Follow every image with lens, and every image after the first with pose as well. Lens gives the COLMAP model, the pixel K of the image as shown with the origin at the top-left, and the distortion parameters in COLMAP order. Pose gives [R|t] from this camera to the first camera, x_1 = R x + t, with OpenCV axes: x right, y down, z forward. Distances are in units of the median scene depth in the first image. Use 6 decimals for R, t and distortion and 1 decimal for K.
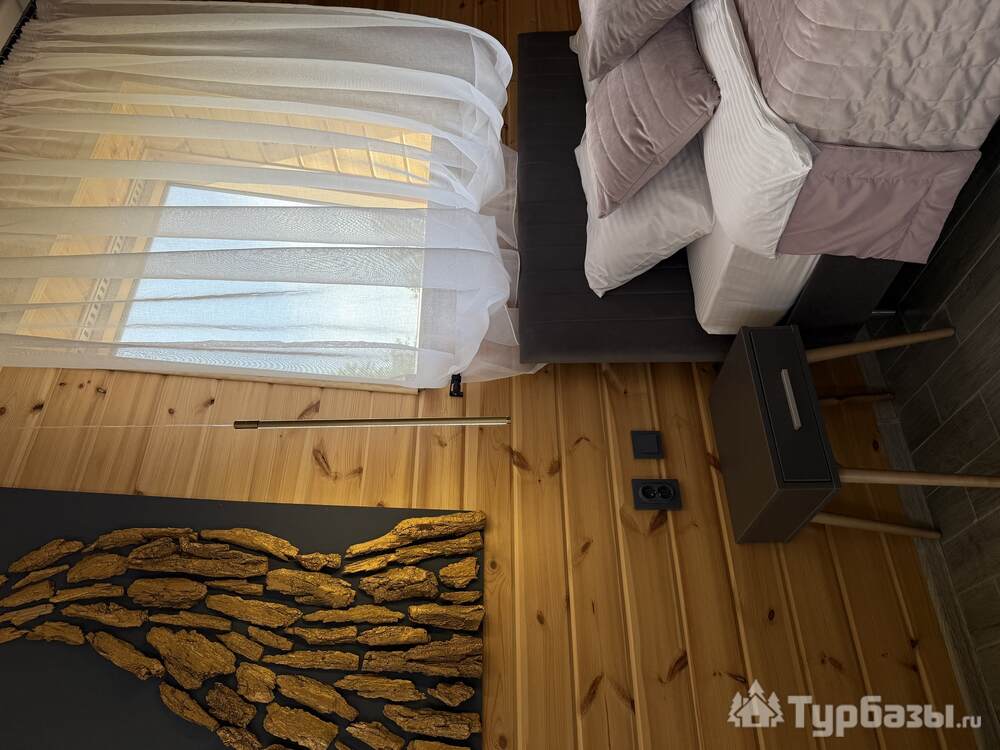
lens RADIAL K [[712.8, 0, 506.8], [0, 712.8, 377.0], [0, 0, 1]] dist [0.046474, -0.071405]
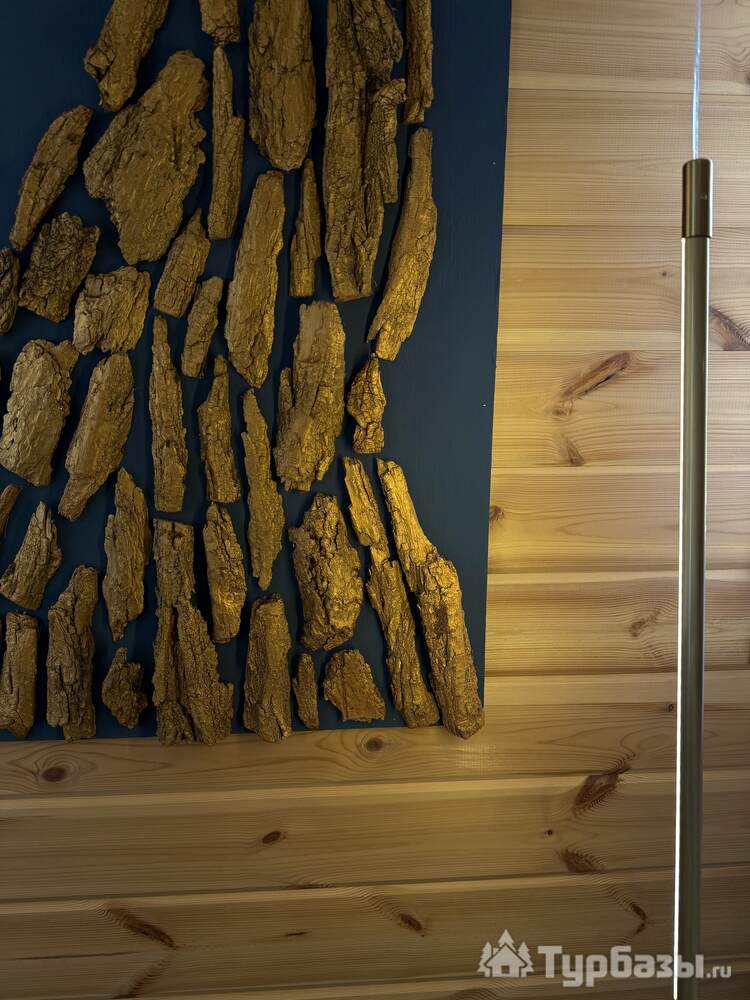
lens RADIAL K [[712.8, 0, 376.6], [0, 712.8, 504.7], [0, 0, 1]] dist [0.046474, -0.071405]
pose [[0.003638, 0.997220, 0.074424, -0.242208], [-0.892071, -0.030395, 0.450872, 0.043421], [0.451880, -0.068031, 0.889481, 0.609789]]
